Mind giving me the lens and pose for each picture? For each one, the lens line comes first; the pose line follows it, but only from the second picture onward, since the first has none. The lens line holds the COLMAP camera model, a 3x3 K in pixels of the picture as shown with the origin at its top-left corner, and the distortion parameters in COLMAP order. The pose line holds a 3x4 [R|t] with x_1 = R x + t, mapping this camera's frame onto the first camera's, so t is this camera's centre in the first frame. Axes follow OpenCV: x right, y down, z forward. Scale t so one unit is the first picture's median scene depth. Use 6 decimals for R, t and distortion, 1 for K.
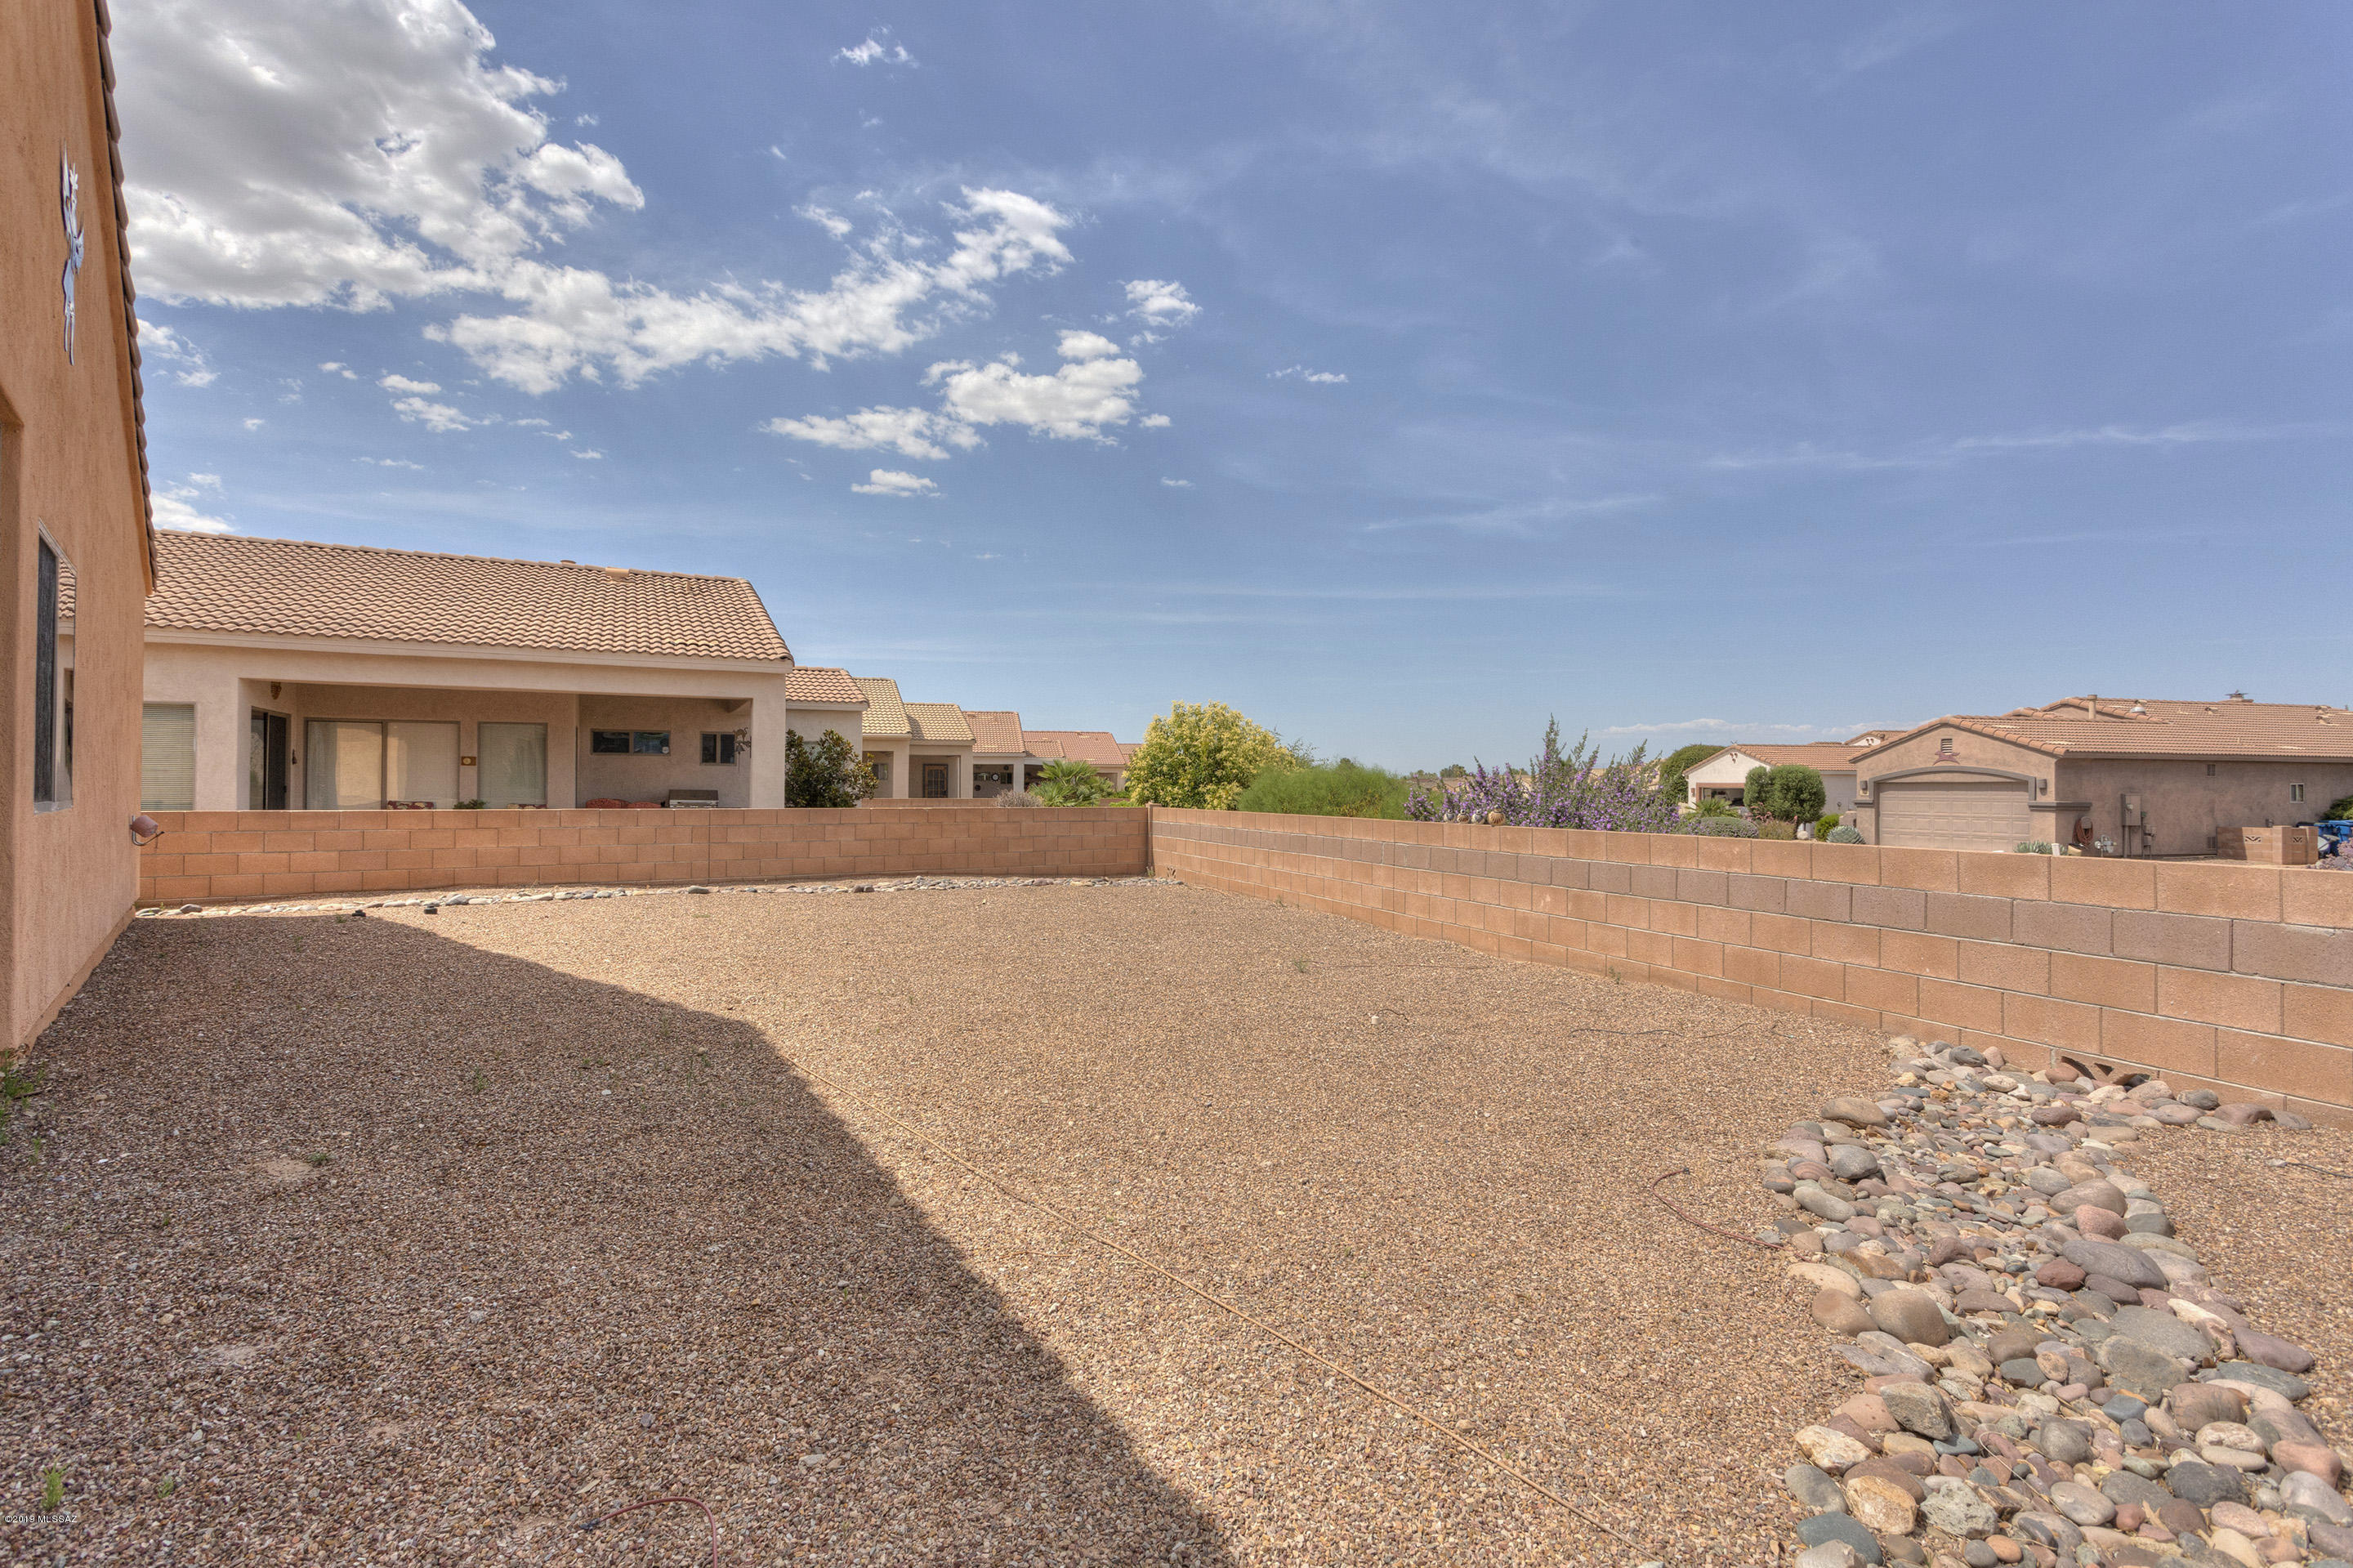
lens RADIAL K [[1102.7, 0, 1176.0], [0, 1102.7, 772.3], [0, 0, 1]] dist [0.006523, 0.000624]
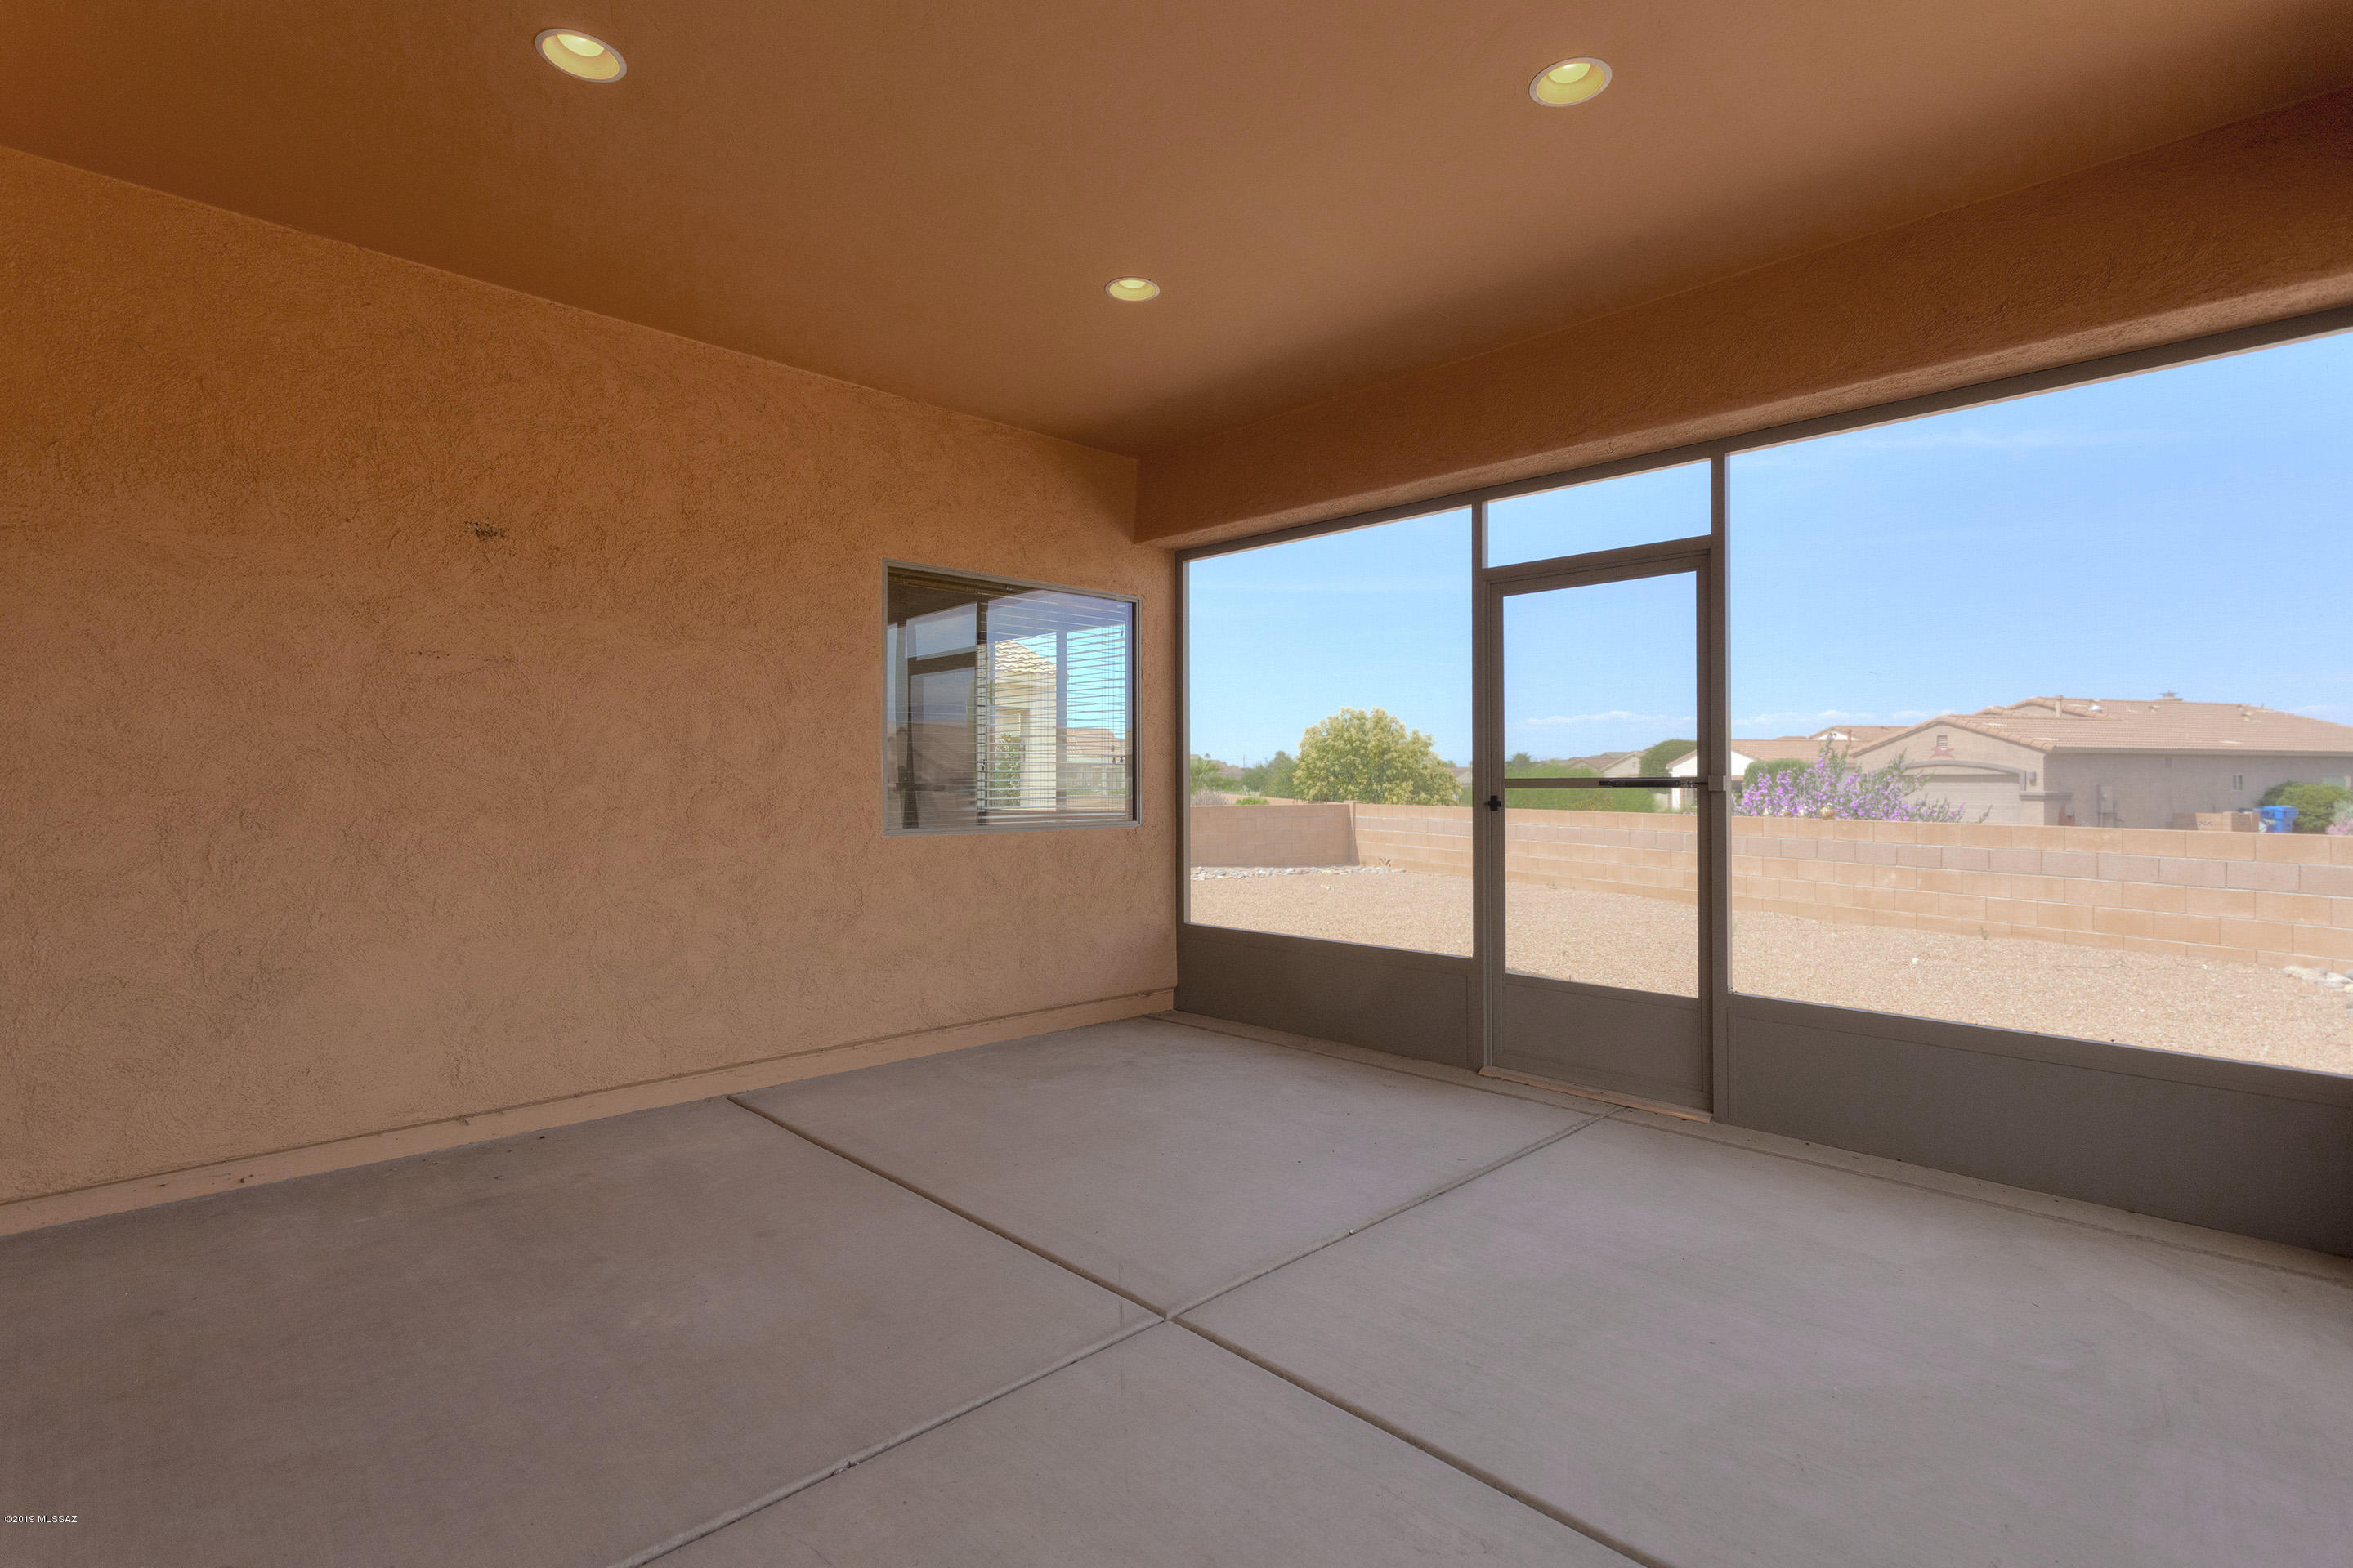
lens RADIAL K [[1102.5, 0, 1176.0], [0, 1102.5, 772.3], [0, 0, 1]] dist [0.006523, 0.000624]
pose [[0.997642, -0.005055, 0.068450, -0.159408], [0.004605, 0.999967, 0.006730, -0.004891], [-0.068482, -0.006399, 0.997632, -0.058847]]
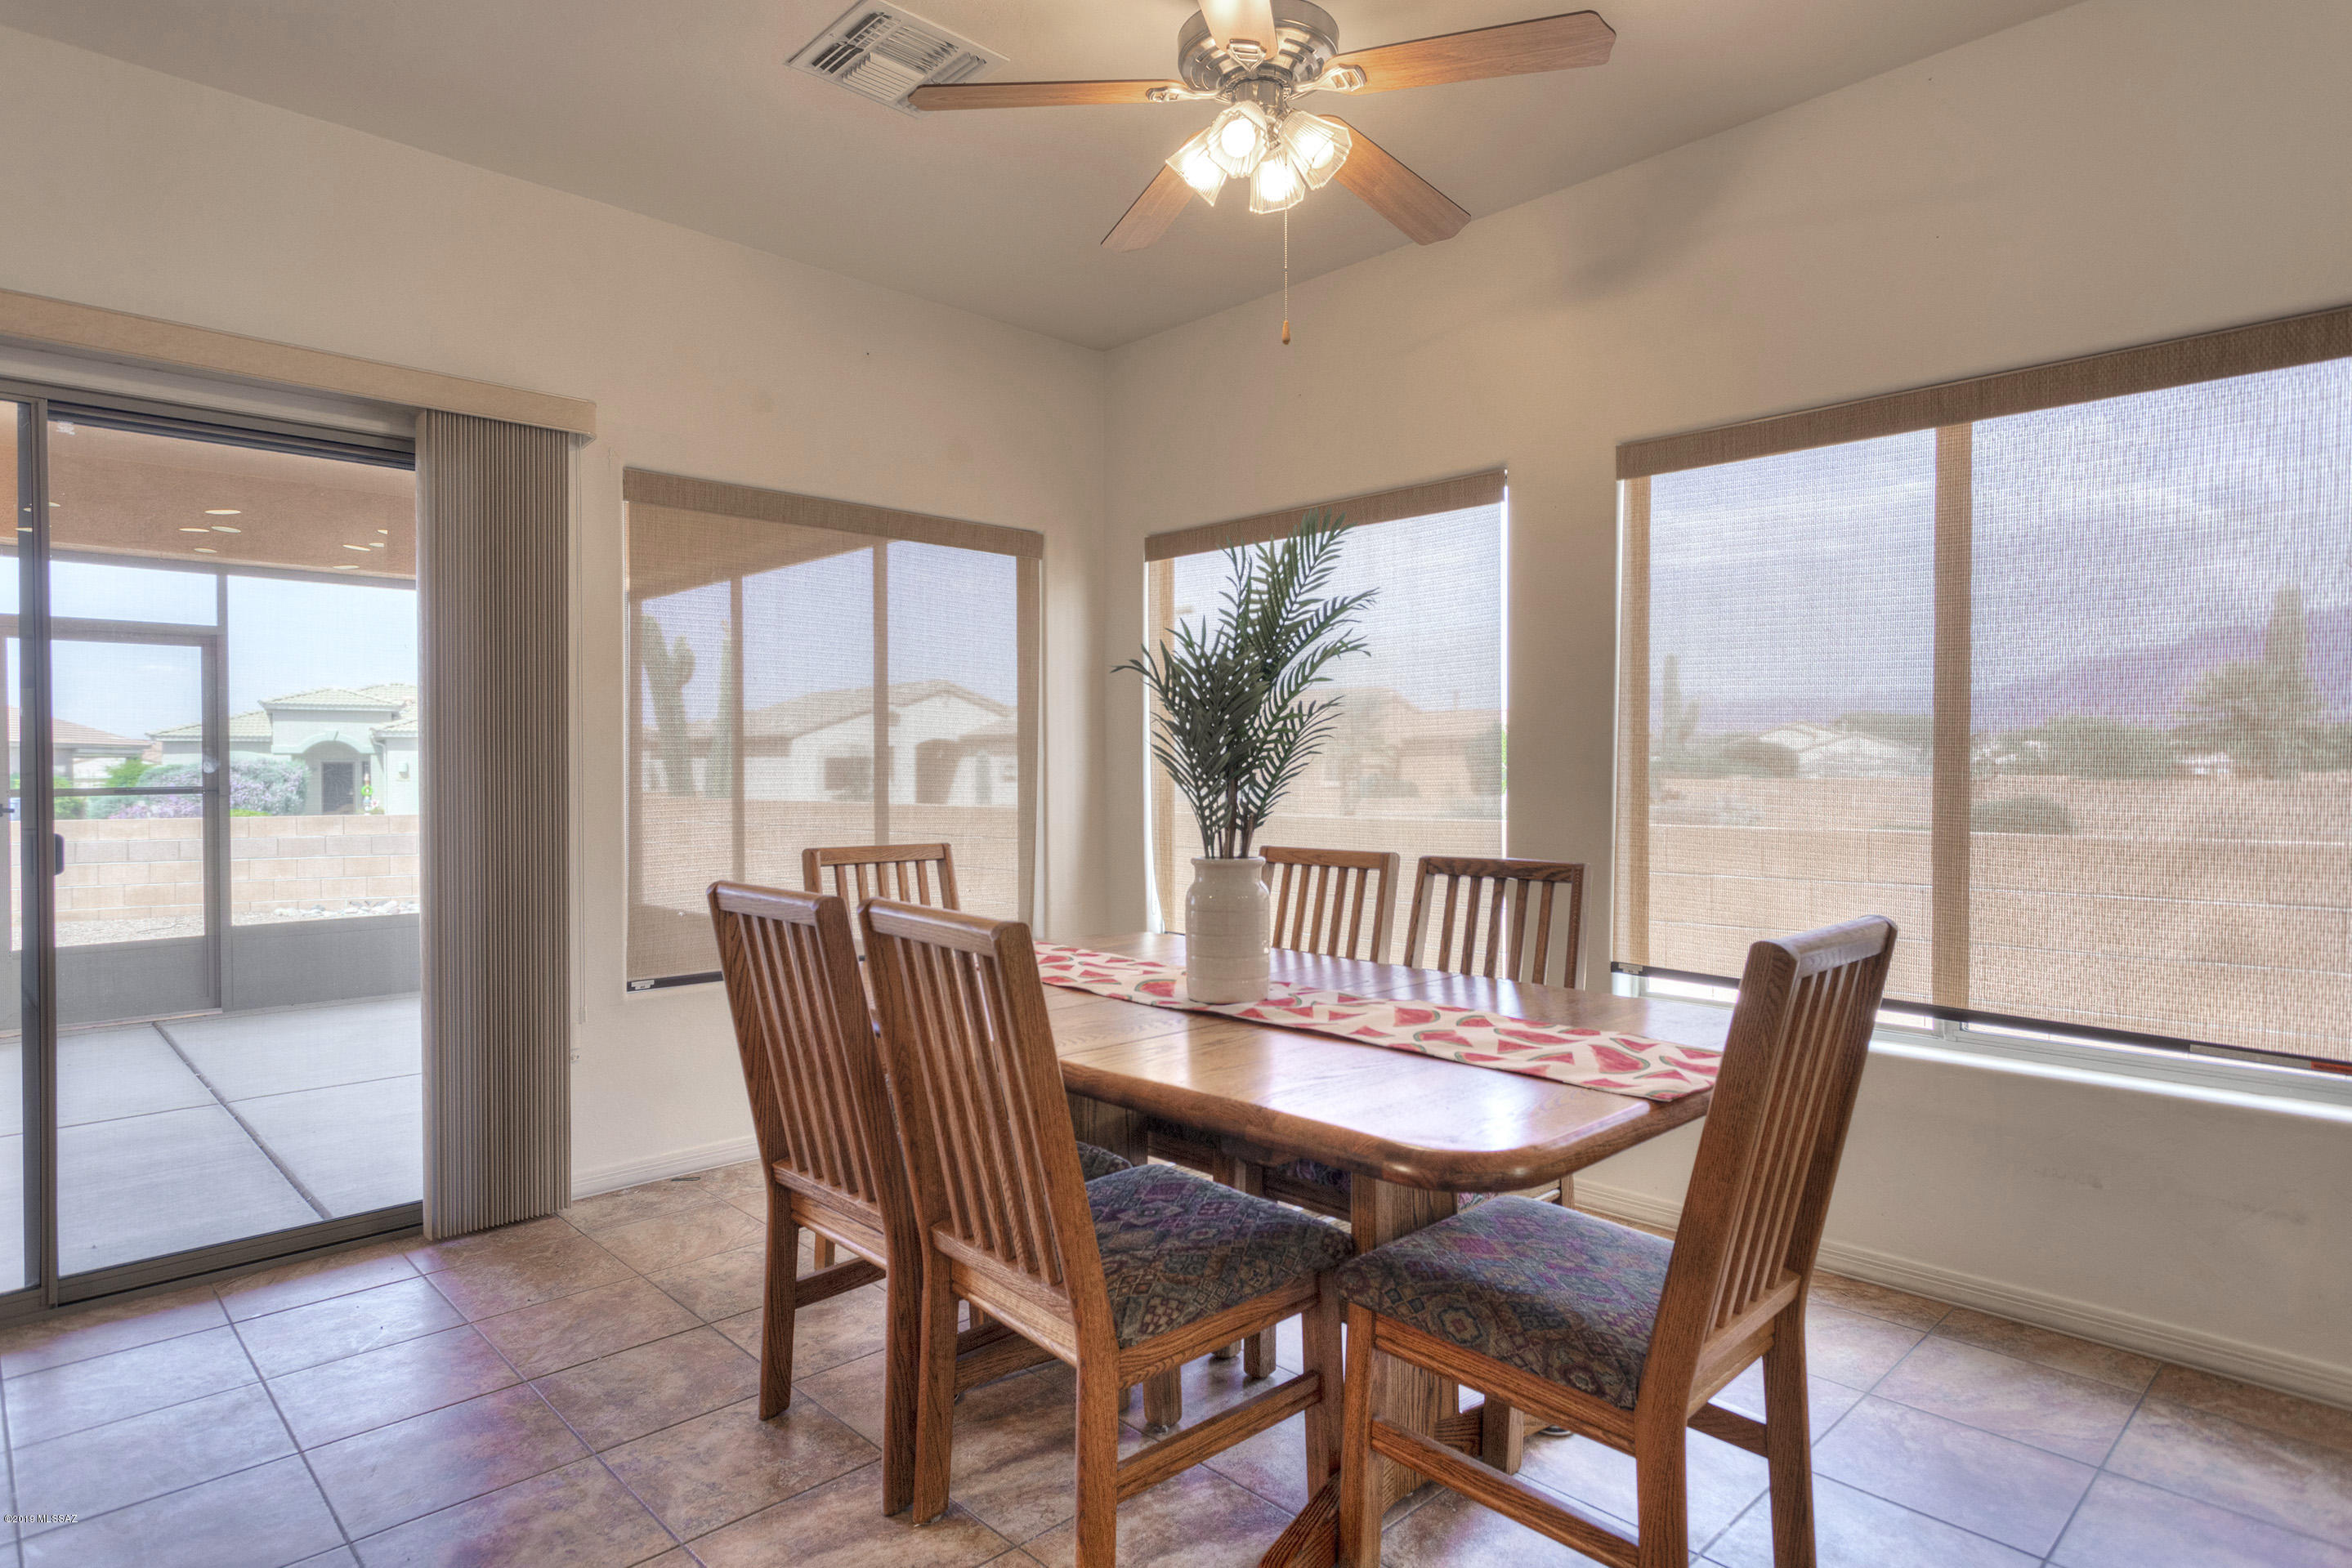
lens RADIAL K [[1289.2, 0, 1176.0], [0, 1289.2, 784.0], [0, 0, 1]] dist [-0.002493, 0.000142]
pose [[-0.065271, -0.020161, 0.997664, -0.330499], [-0.010782, 0.999752, 0.019498, -0.010085], [-0.997809, -0.009485, -0.065472, -0.088934]]
